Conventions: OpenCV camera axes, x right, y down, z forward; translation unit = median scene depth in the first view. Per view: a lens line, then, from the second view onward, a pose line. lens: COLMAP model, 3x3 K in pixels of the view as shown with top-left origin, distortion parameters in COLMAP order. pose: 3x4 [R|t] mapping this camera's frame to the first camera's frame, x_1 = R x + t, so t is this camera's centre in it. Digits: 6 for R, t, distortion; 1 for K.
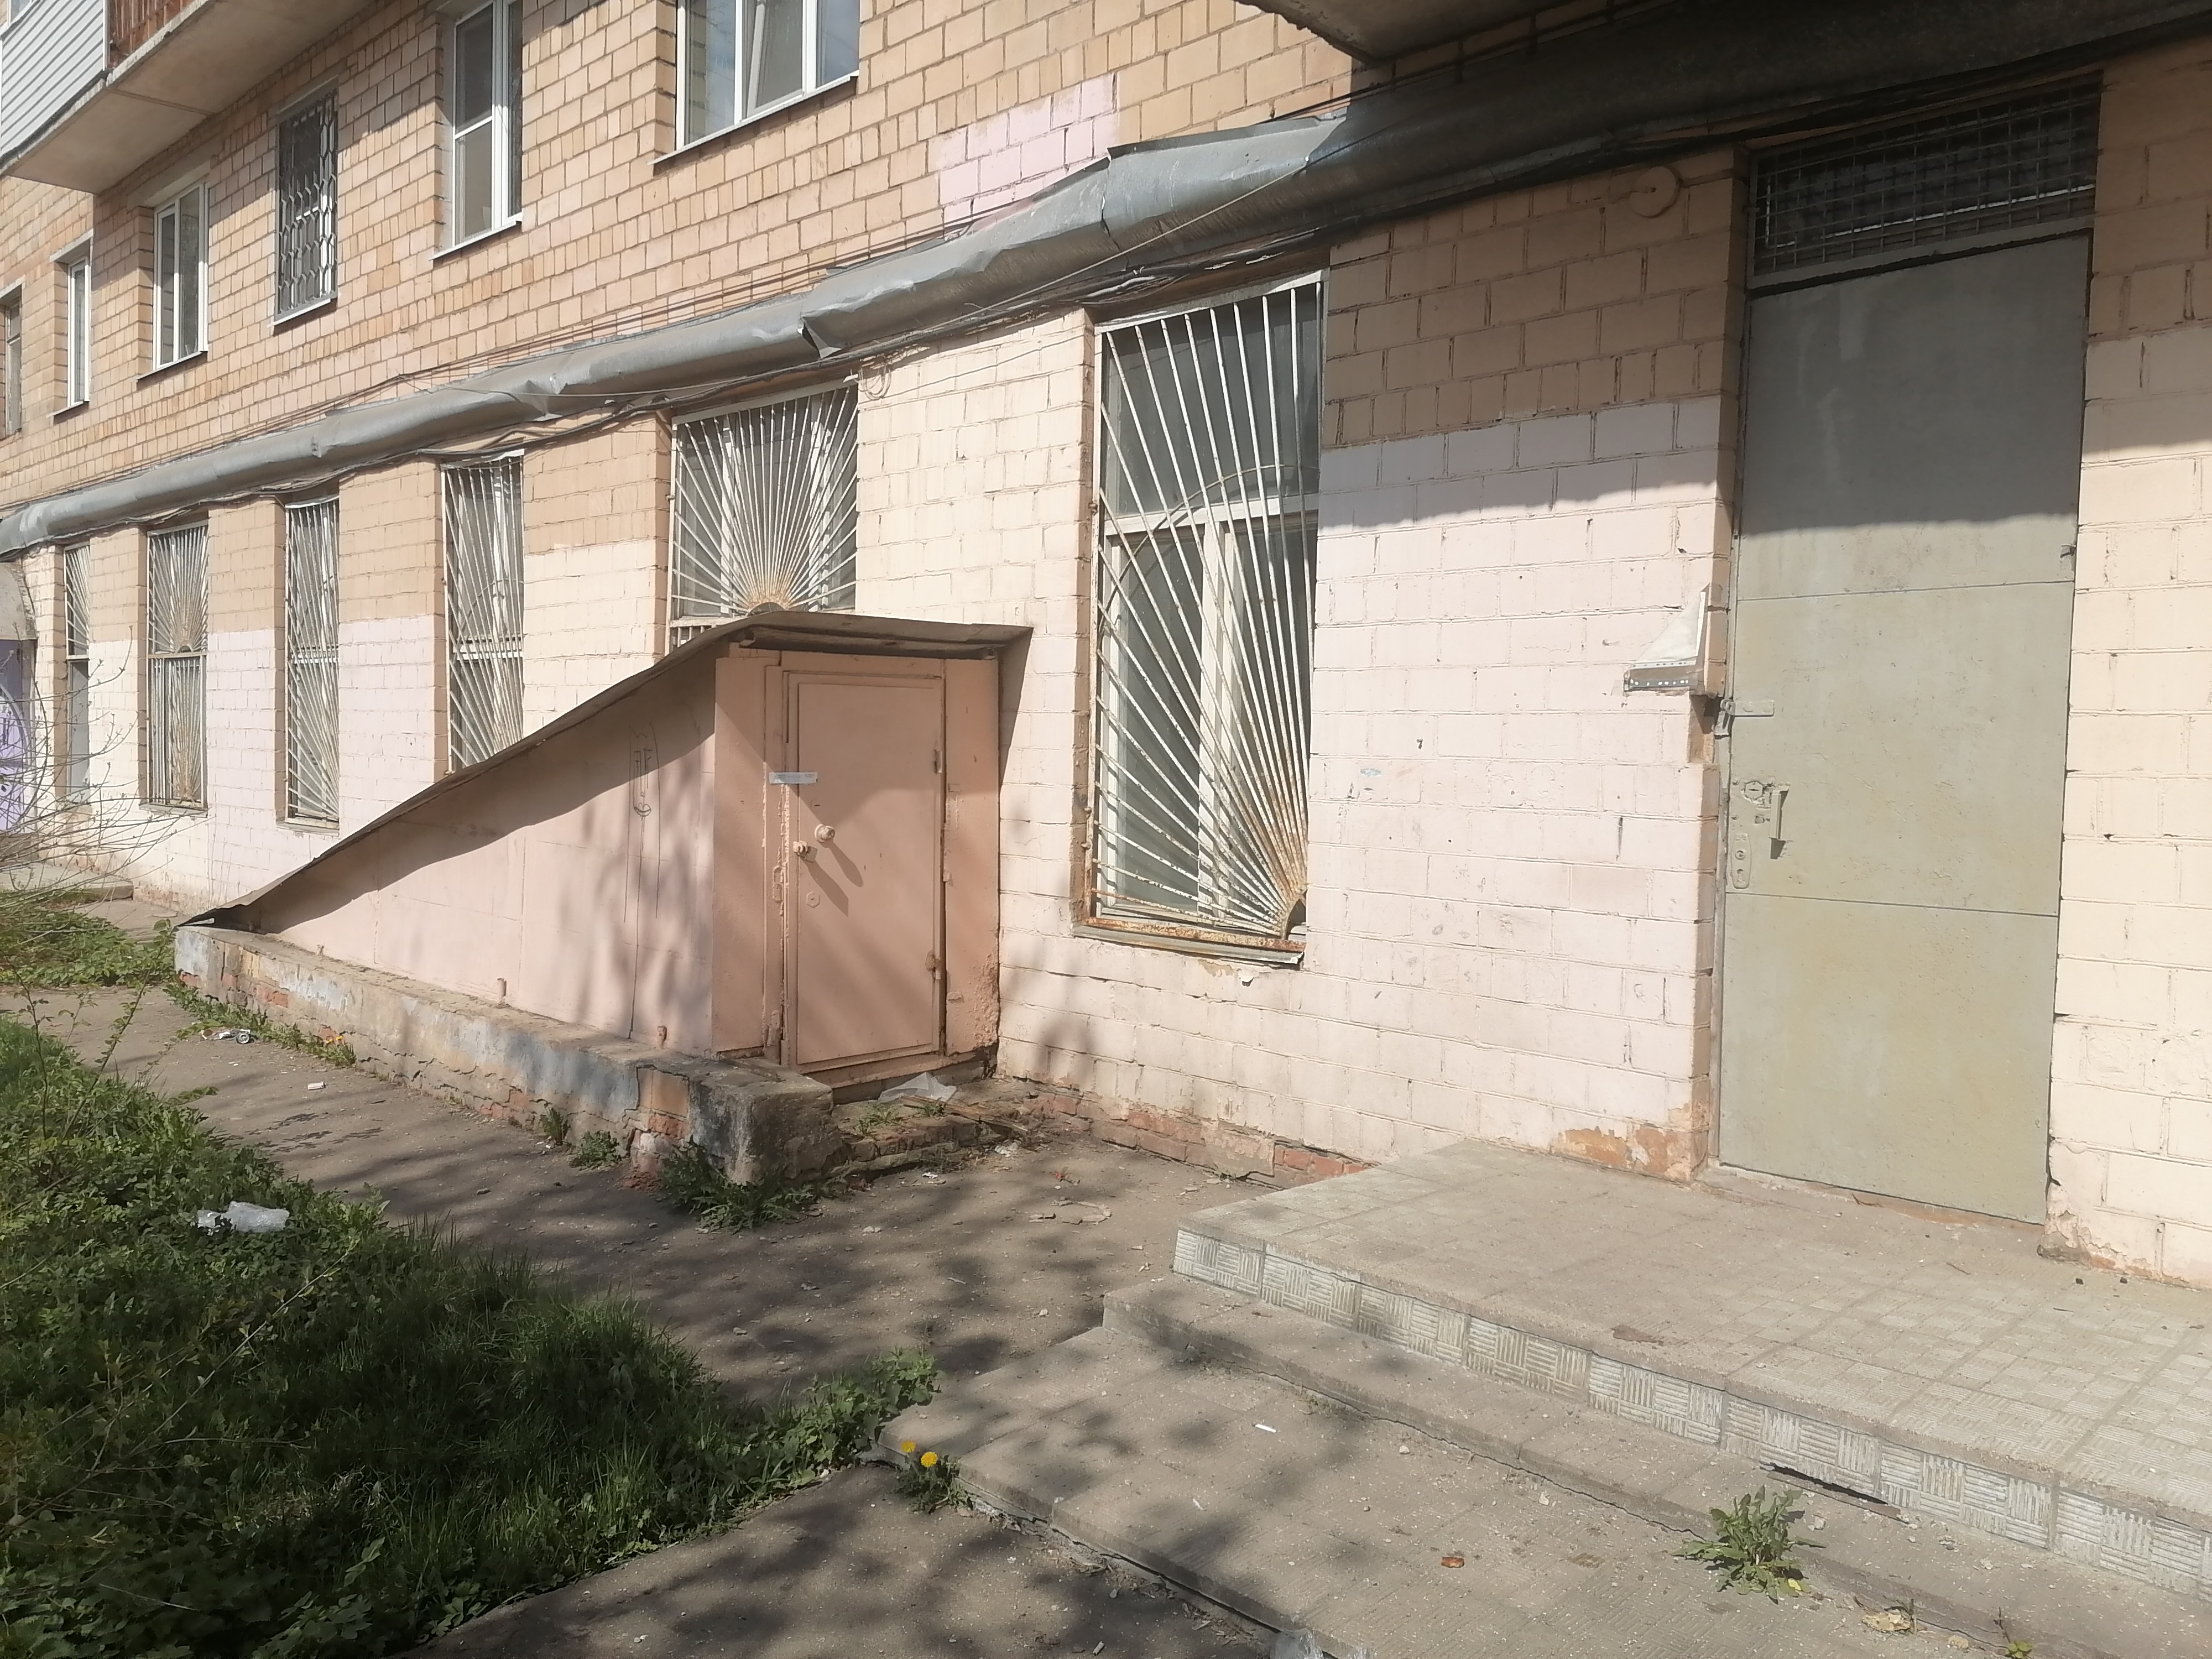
lens RADIAL K [[1657.4, 0, 1093.2], [0, 1657.4, 825.6], [0, 0, 1]] dist [0.113479, -0.142303]
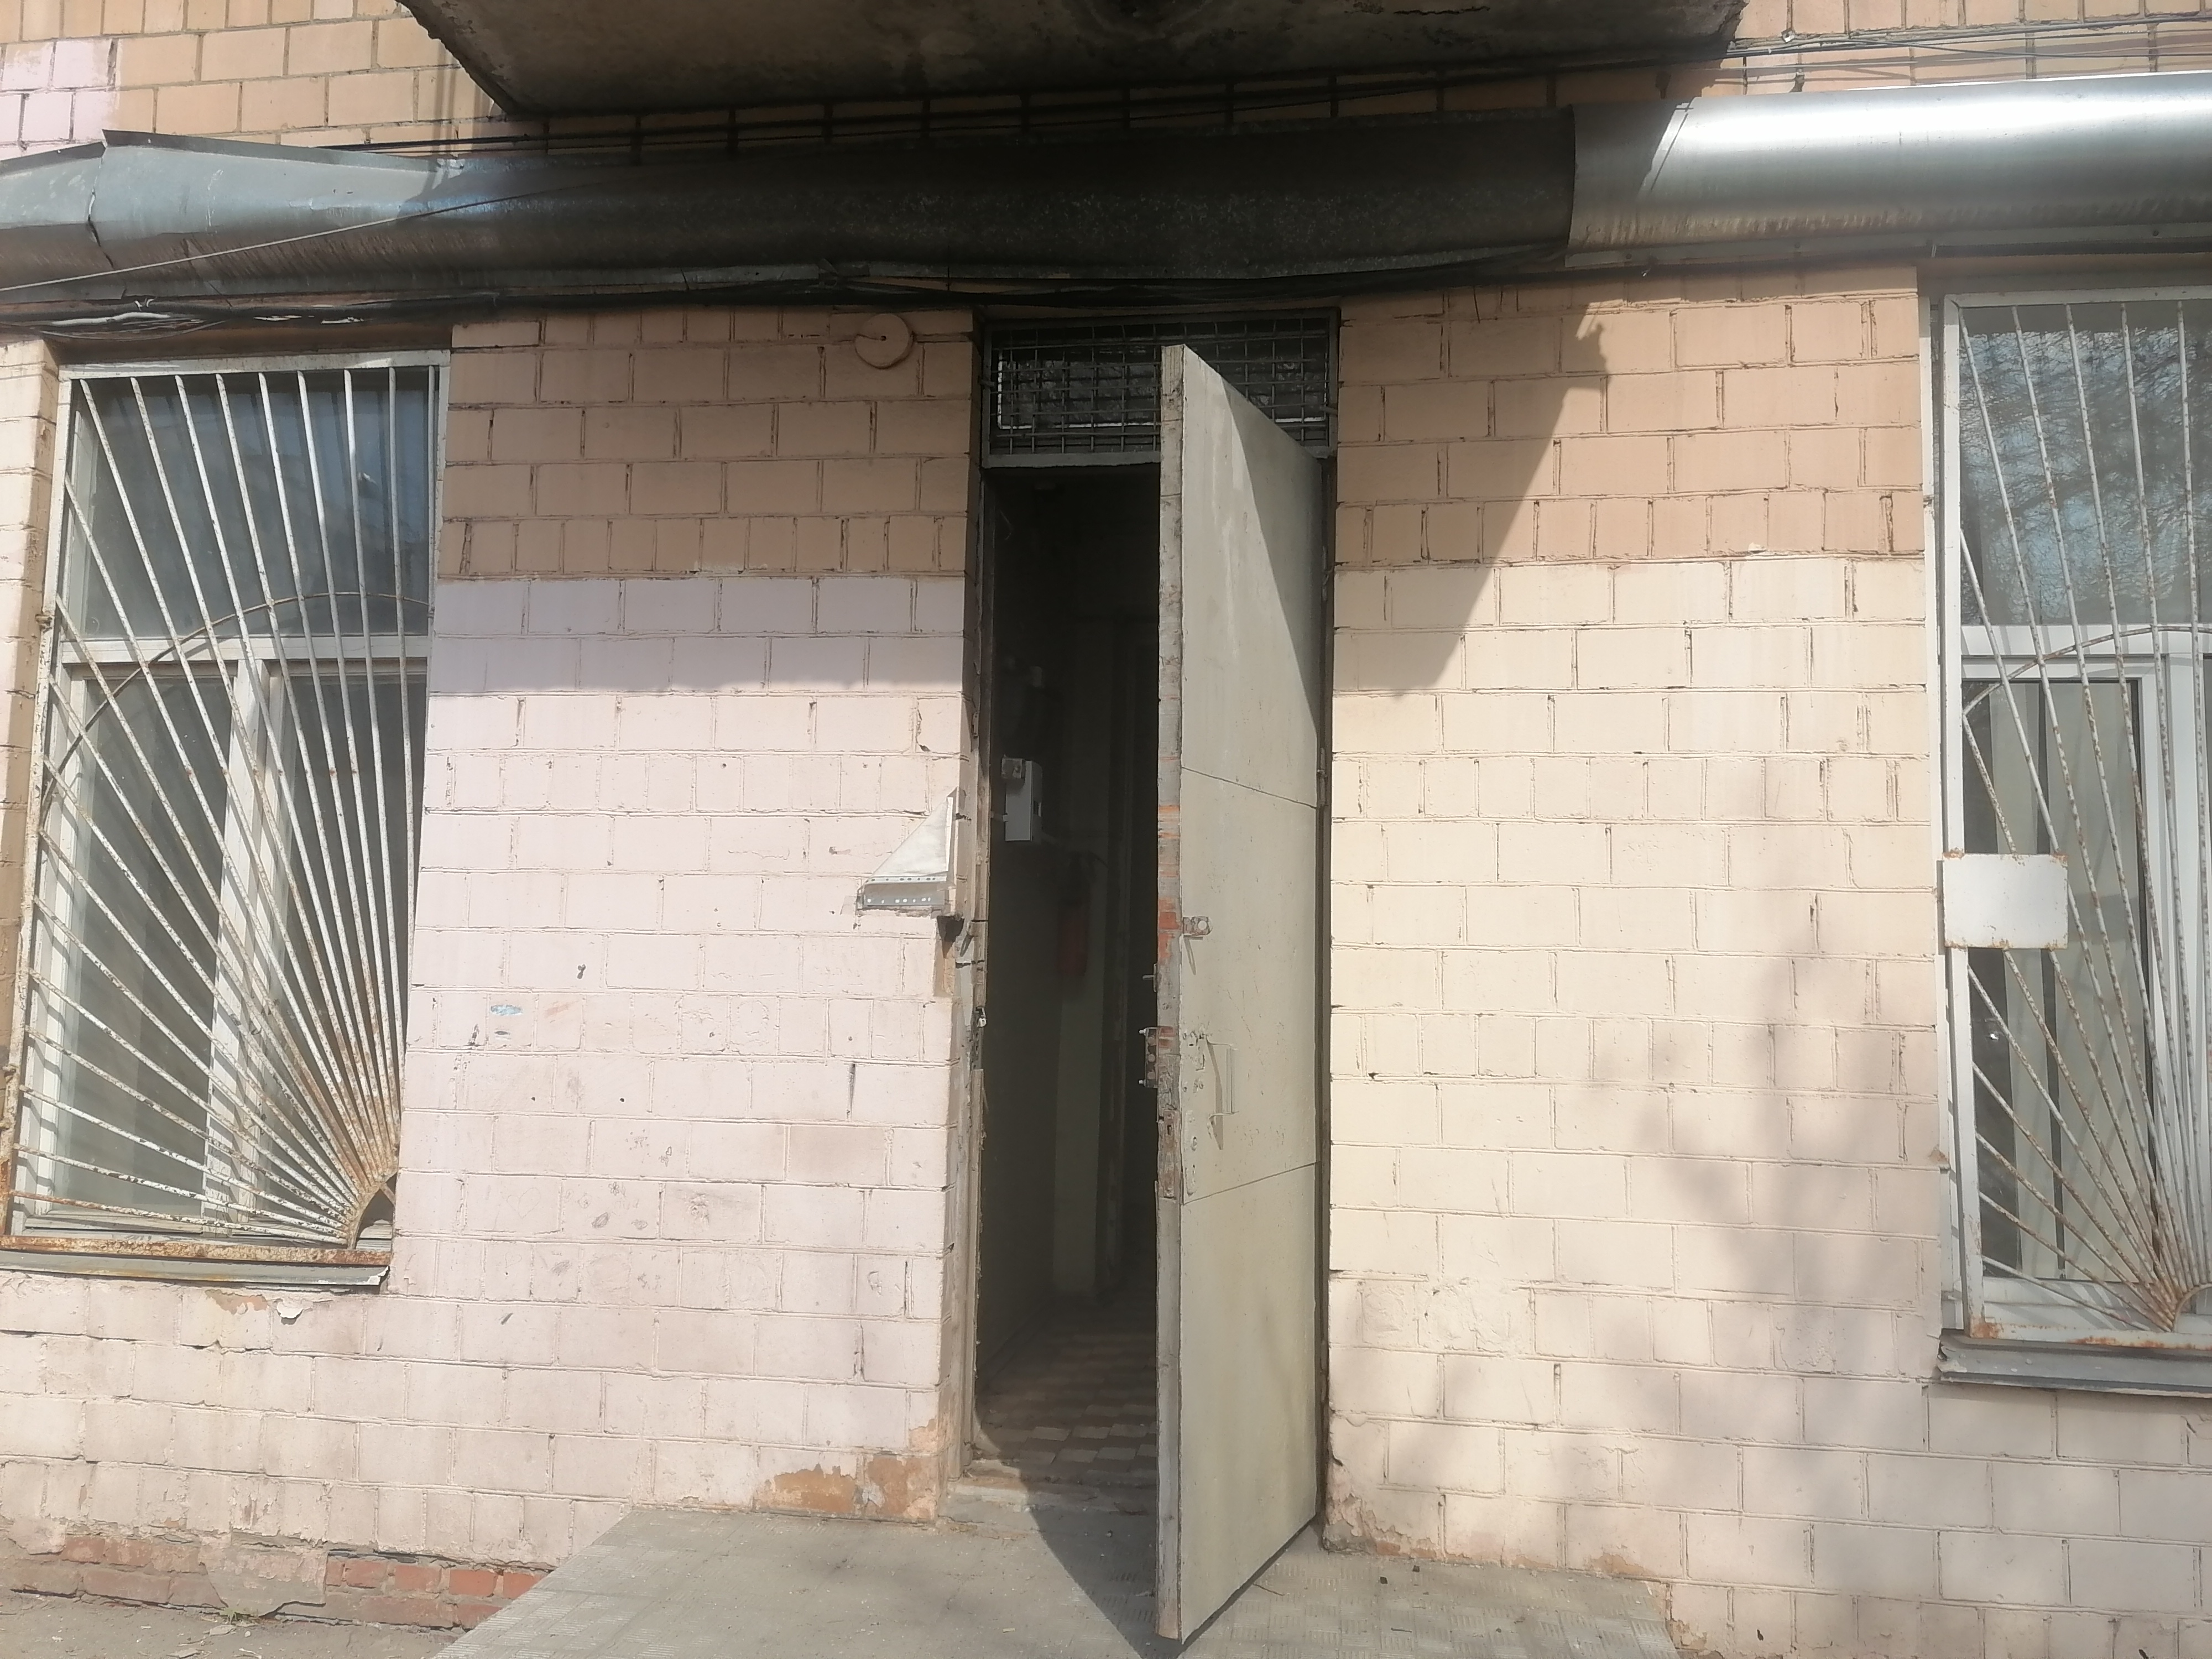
lens RADIAL K [[1665.9, 0, 1106.0], [0, 1665.9, 829.5], [0, 0, 1]] dist [0.124218, -0.150954]
pose [[0.810140, 0.050305, 0.584074, -0.059047], [0.022334, 0.992940, -0.116497, -0.017511], [-0.585811, 0.107423, 0.803297, 0.221395]]
